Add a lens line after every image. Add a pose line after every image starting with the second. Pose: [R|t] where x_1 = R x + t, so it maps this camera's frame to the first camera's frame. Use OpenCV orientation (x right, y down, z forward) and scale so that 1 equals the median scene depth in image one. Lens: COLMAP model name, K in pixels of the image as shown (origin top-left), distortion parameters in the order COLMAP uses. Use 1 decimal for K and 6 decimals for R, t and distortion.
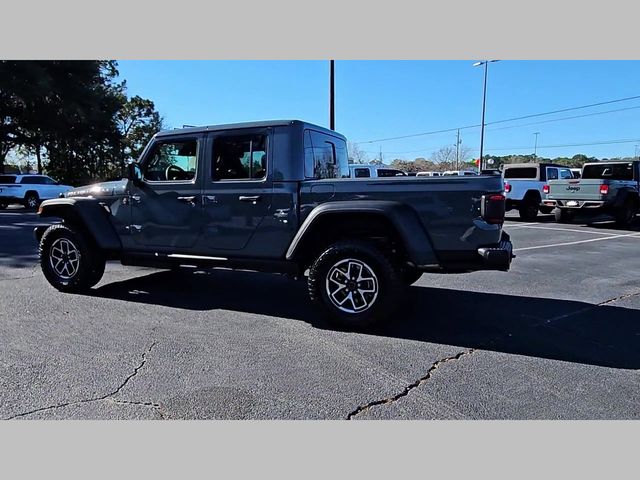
lens RADIAL K [[435.2, 0, 313.3], [0, 435.2, 238.3], [0, 0, 1]] dist [0.007519, -0.001240]
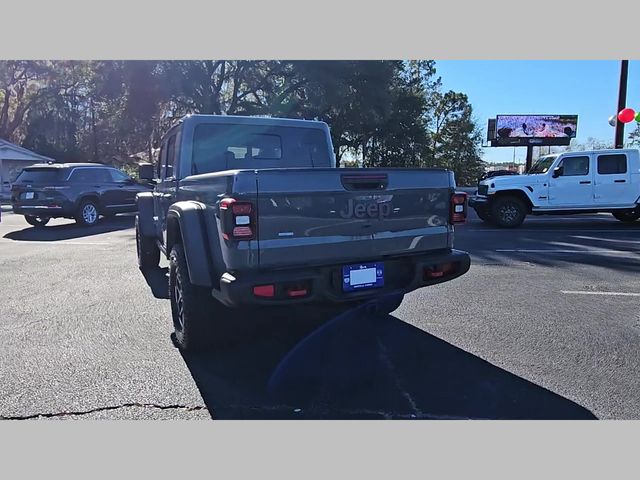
lens RADIAL K [[435.2, 0, 313.3], [0, 435.2, 238.3], [0, 0, 1]] dist [0.007519, -0.001240]
pose [[0.749825, 0.080258, -0.656750, 0.625641], [-0.069920, 0.996669, 0.041969, -0.047691], [0.657931, 0.014450, 0.752939, 0.352246]]
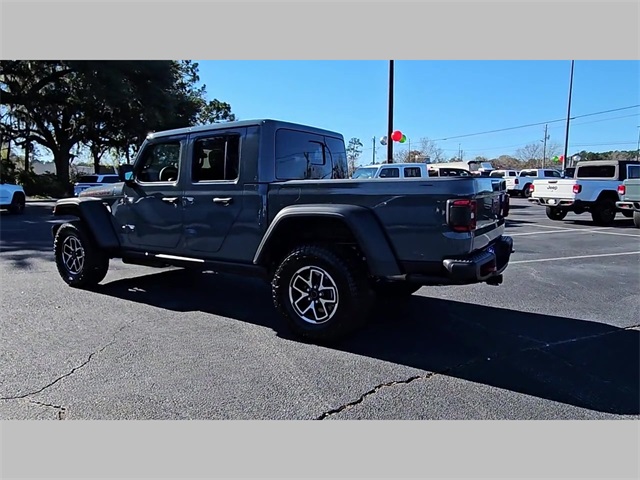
lens RADIAL K [[434.1, 0, 312.7], [0, 434.1, 236.9], [0, 0, 1]] dist [0.005354, -0.000578]
pose [[0.985123, 0.022015, -0.170434, 0.184967], [-0.021992, 0.999756, 0.002023, -0.012949], [0.170437, 0.001756, 0.985367, 0.059374]]
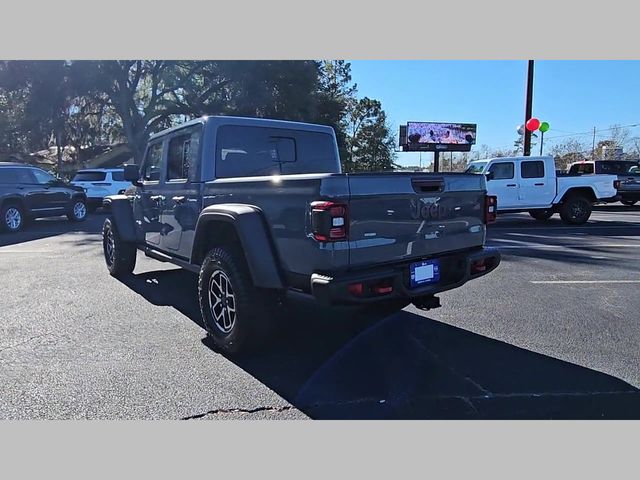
lens RADIAL K [[435.2, 0, 313.3], [0, 435.2, 238.3], [0, 0, 1]] dist [0.007519, -0.001240]
pose [[0.861711, 0.060634, -0.503763, 0.516878], [-0.055469, 0.998141, 0.025256, -0.037698], [0.504358, 0.006180, 0.863473, 0.253384]]
